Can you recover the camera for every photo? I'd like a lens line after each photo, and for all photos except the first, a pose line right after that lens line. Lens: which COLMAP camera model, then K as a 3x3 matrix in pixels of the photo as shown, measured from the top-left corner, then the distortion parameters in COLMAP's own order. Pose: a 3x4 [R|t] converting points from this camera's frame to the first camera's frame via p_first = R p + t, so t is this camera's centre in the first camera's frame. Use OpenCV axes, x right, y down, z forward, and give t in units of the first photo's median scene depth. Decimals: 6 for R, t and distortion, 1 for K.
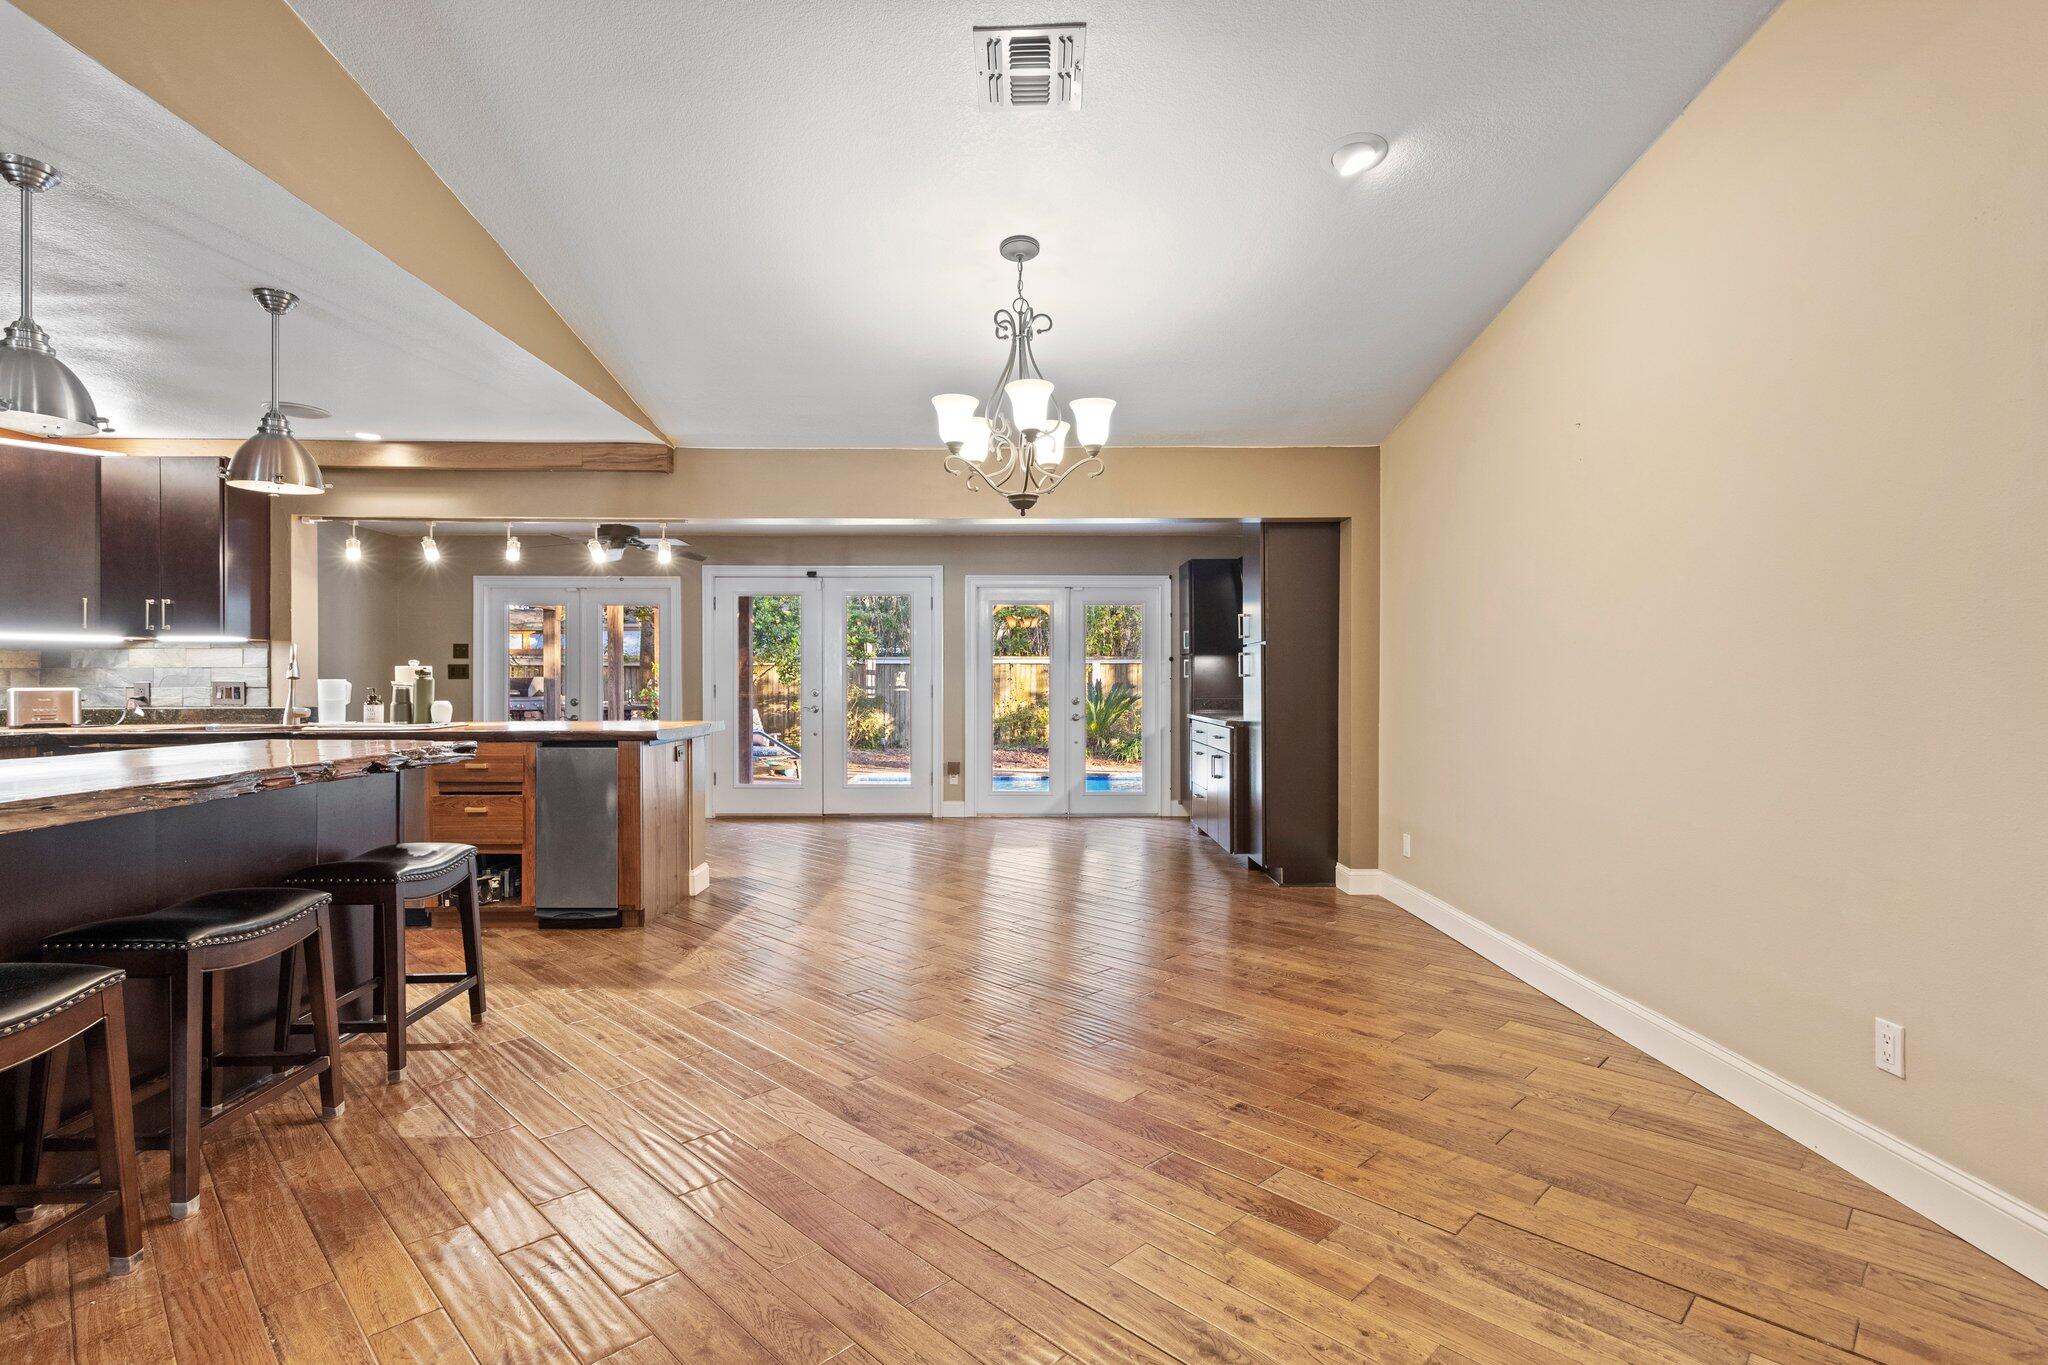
lens RADIAL K [[977.7, 0, 1024.0], [0, 977.7, 682.5], [0, 0, 1]] dist [0.002748, 0.000616]
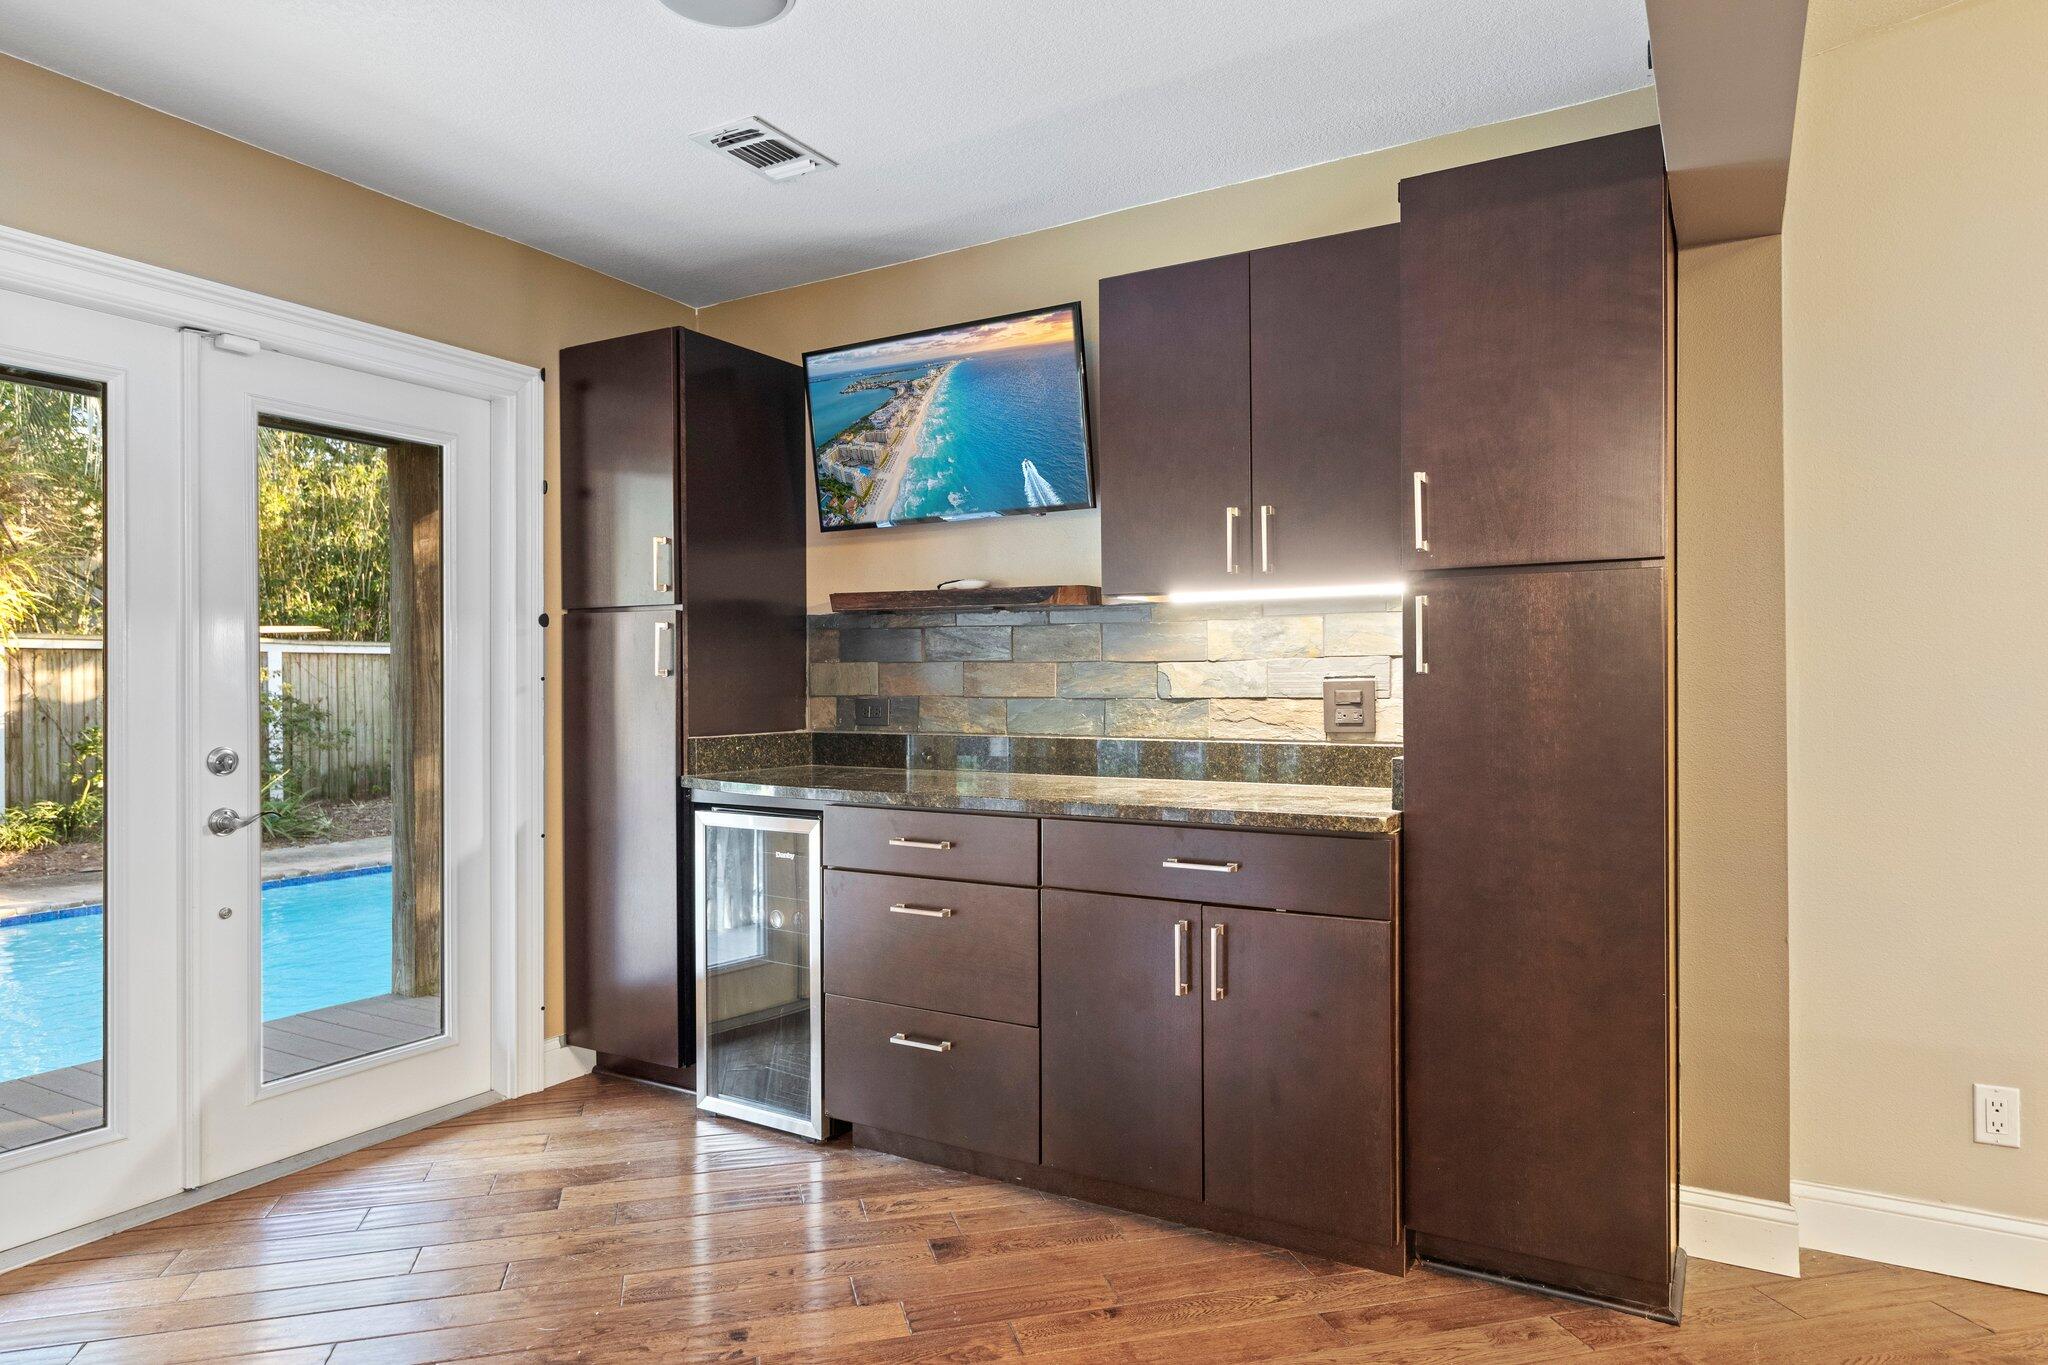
lens RADIAL K [[1264.6, 0, 1024.0], [0, 1264.6, 682.5], [0, 0, 1]] dist [0.005578, 0.001682]
pose [[0.502117, 0.000317, 0.864800, -0.211213], [0.000270, 1.000000, -0.000524, -0.003150], [-0.864800, 0.000497, 0.502117, 0.969146]]
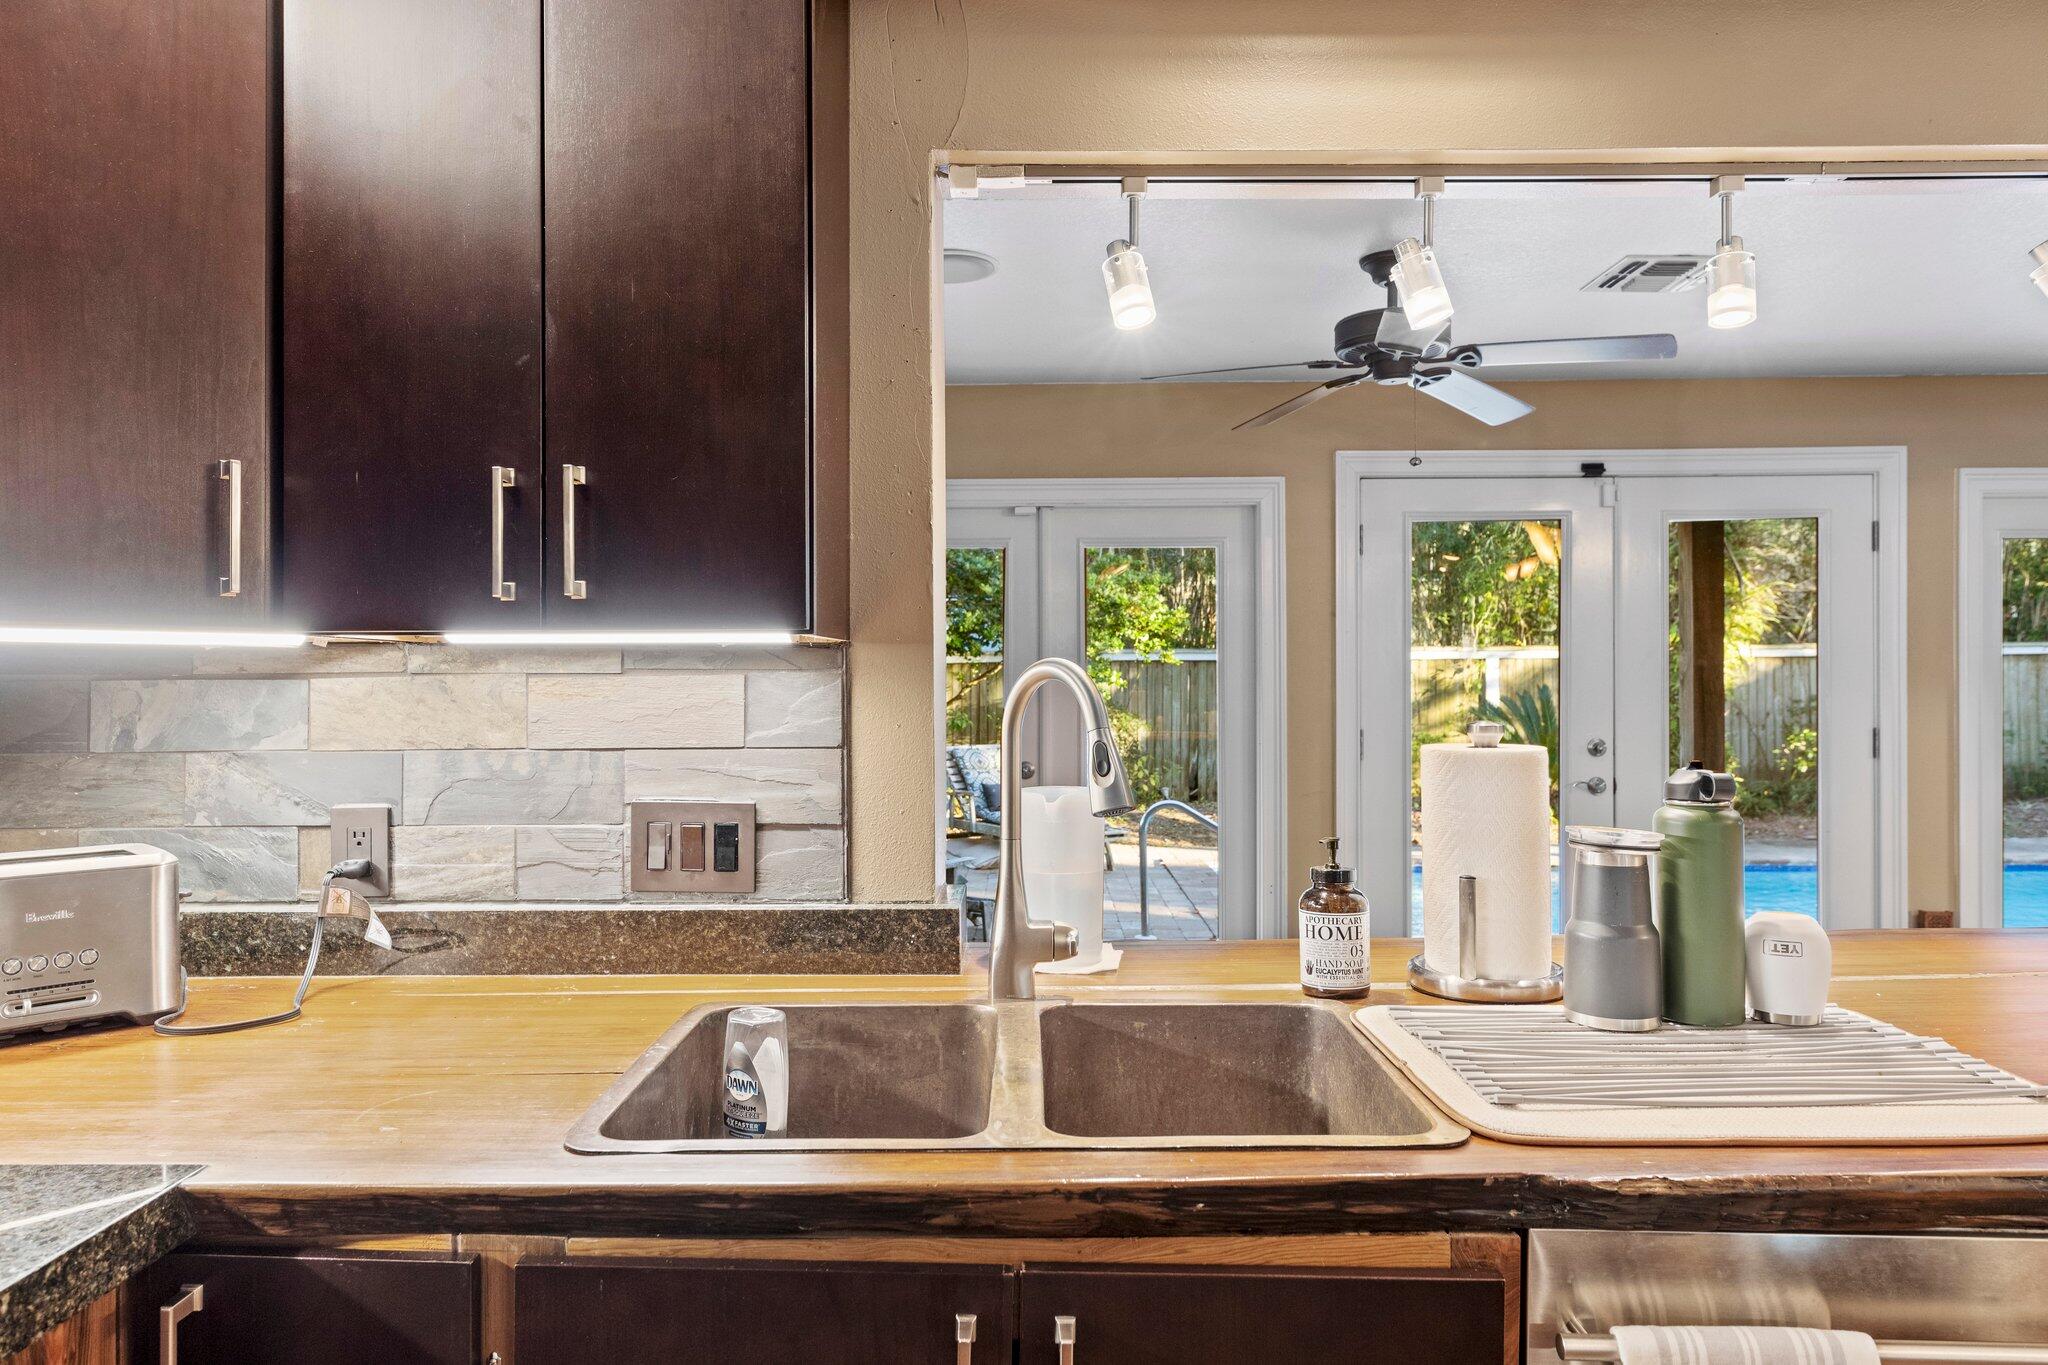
lens RADIAL K [[1325.4, 0, 1015.3], [0, 1325.4, 665.5], [0, 0, 1]] dist [0.002201, -0.001965]
pose [[0.999564, -0.002316, -0.029427, -0.682016], [0.002128, 0.999977, -0.006410, -0.032998], [0.029441, 0.006344, 0.999546, 0.624314]]
